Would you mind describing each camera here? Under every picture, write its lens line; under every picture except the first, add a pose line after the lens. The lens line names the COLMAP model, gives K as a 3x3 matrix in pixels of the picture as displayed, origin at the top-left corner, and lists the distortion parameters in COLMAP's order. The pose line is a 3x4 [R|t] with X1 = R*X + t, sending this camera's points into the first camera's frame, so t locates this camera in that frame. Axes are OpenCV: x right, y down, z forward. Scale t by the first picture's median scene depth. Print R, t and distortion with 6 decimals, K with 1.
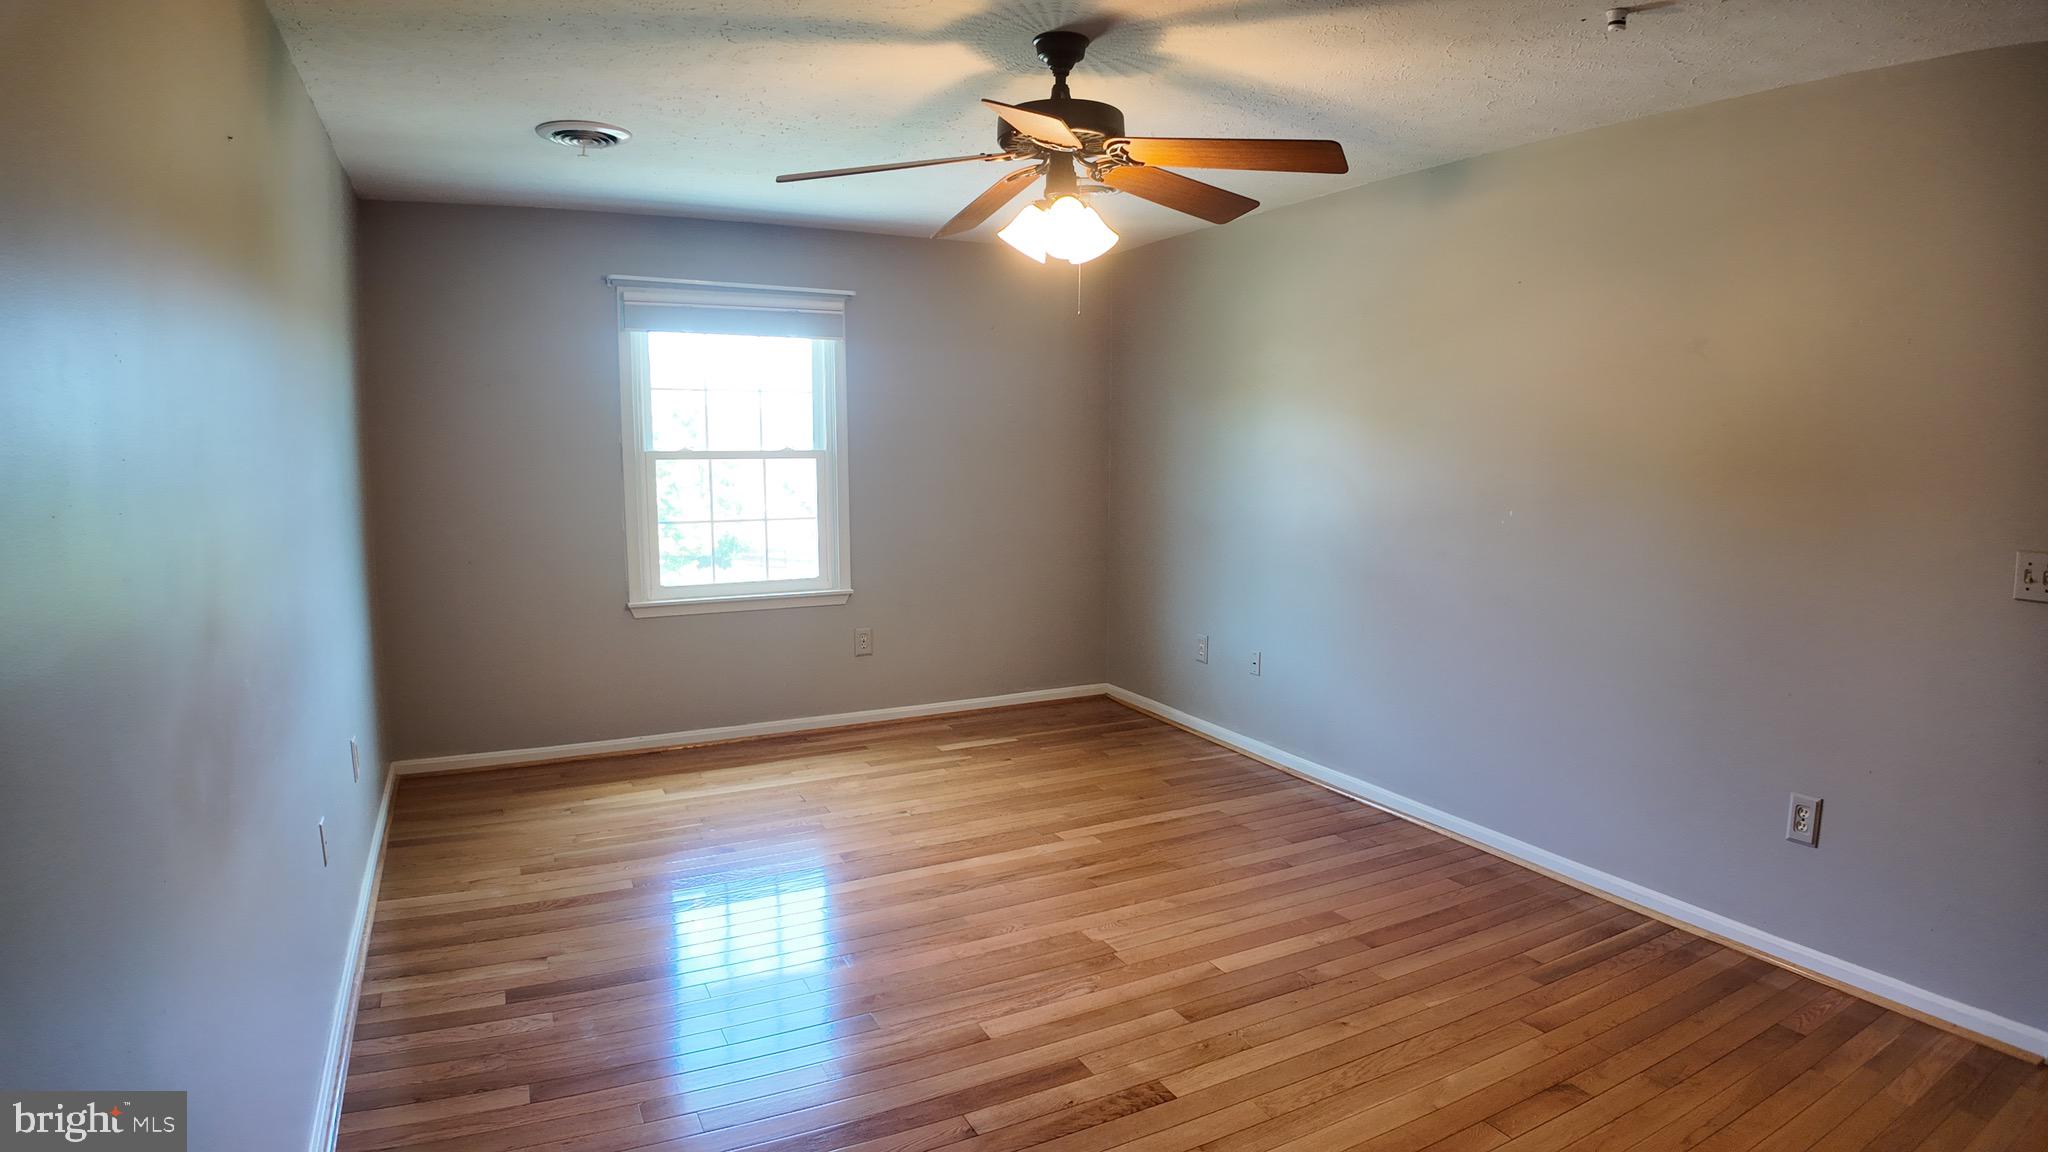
lens RADIAL K [[1070.8, 0, 1024.0], [0, 1070.8, 576.0], [0, 0, 1]] dist [-0.109776, -0.002171]
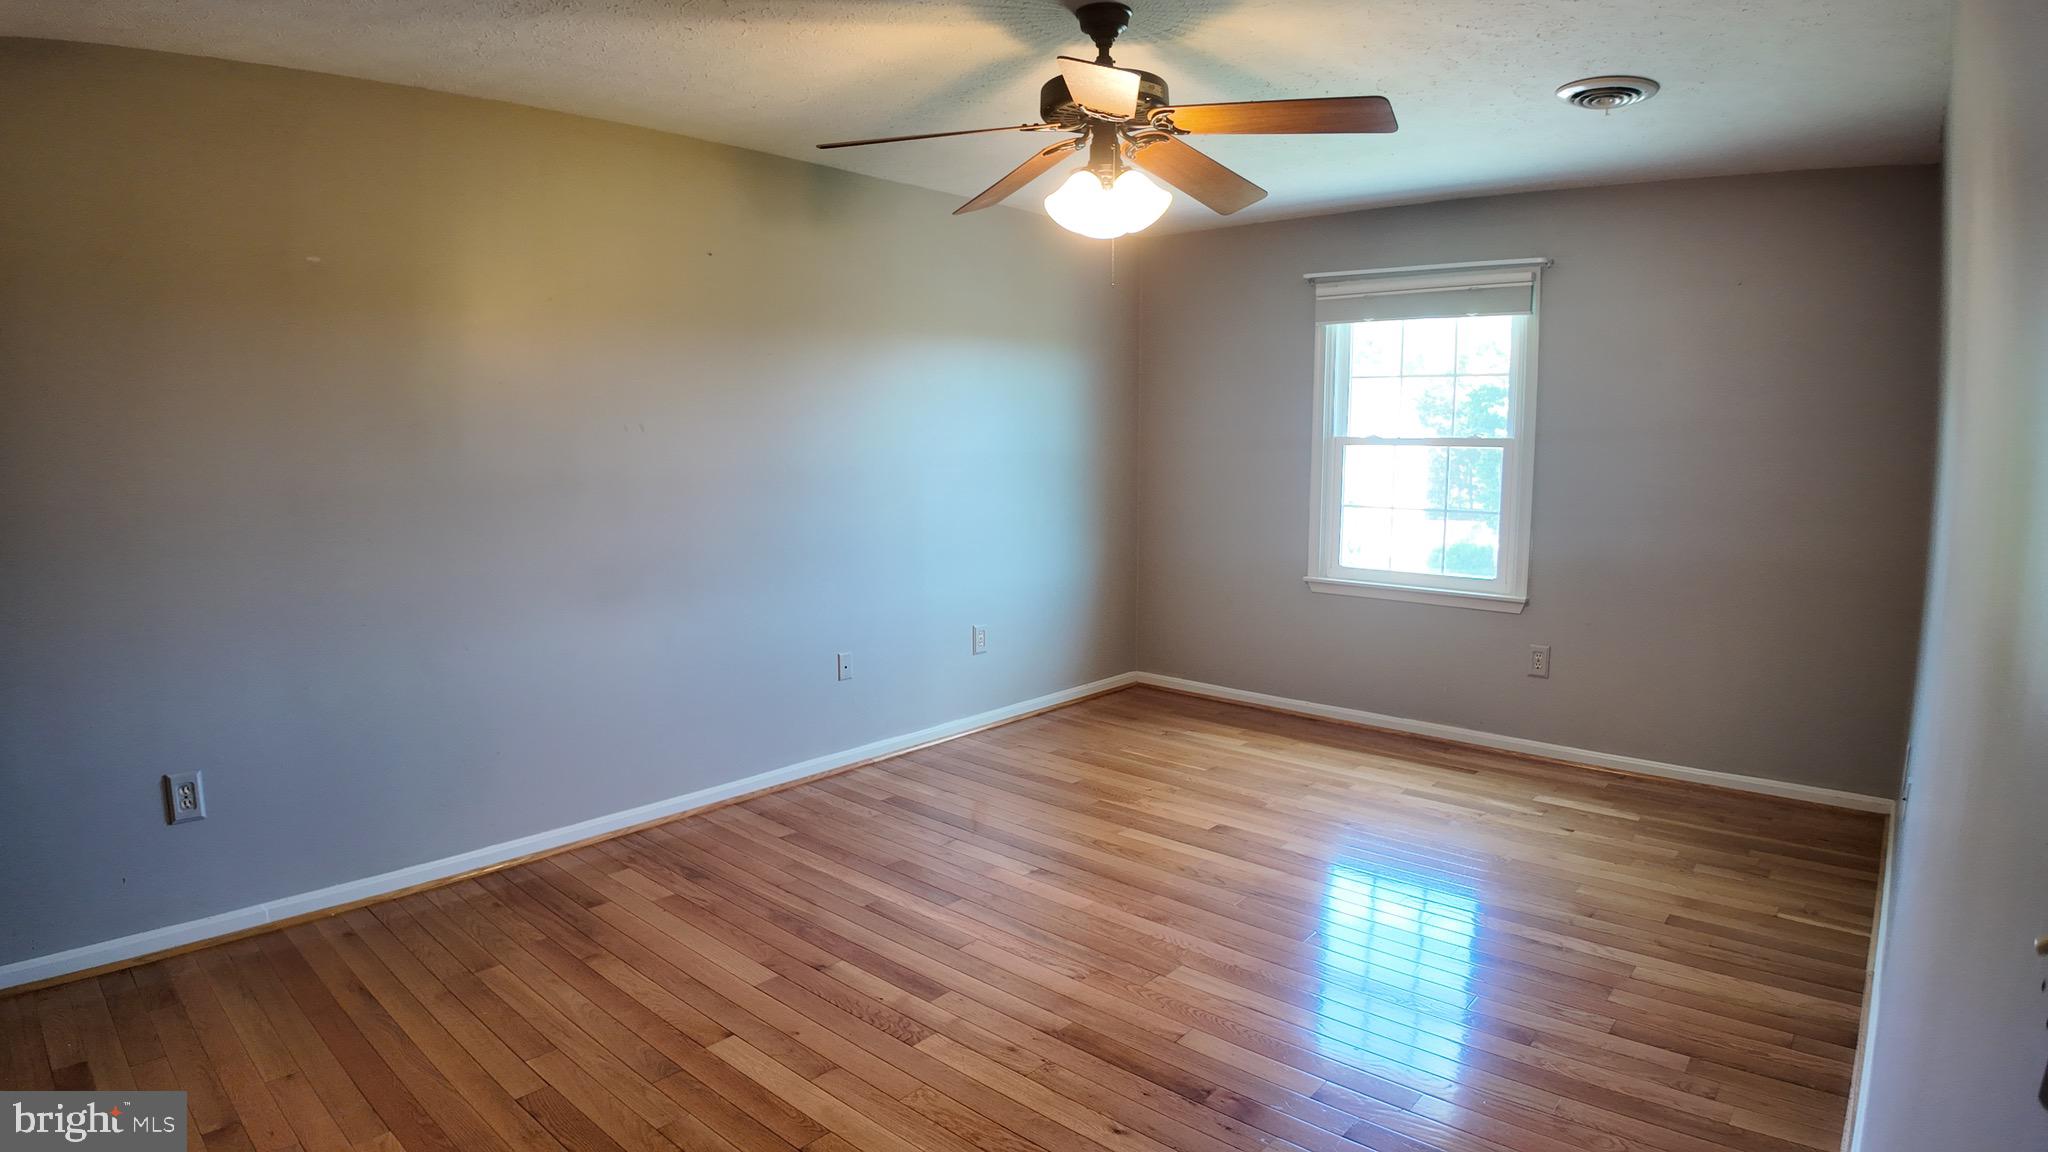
lens RADIAL K [[1070.8, 0, 1024.0], [0, 1070.8, 576.0], [0, 0, 1]] dist [-0.109776, -0.002171]
pose [[0.363664, 0.120577, -0.923694, 0.524246], [-0.118880, 0.989487, 0.082362, -0.030144], [0.923914, 0.079857, 0.374175, 0.321080]]
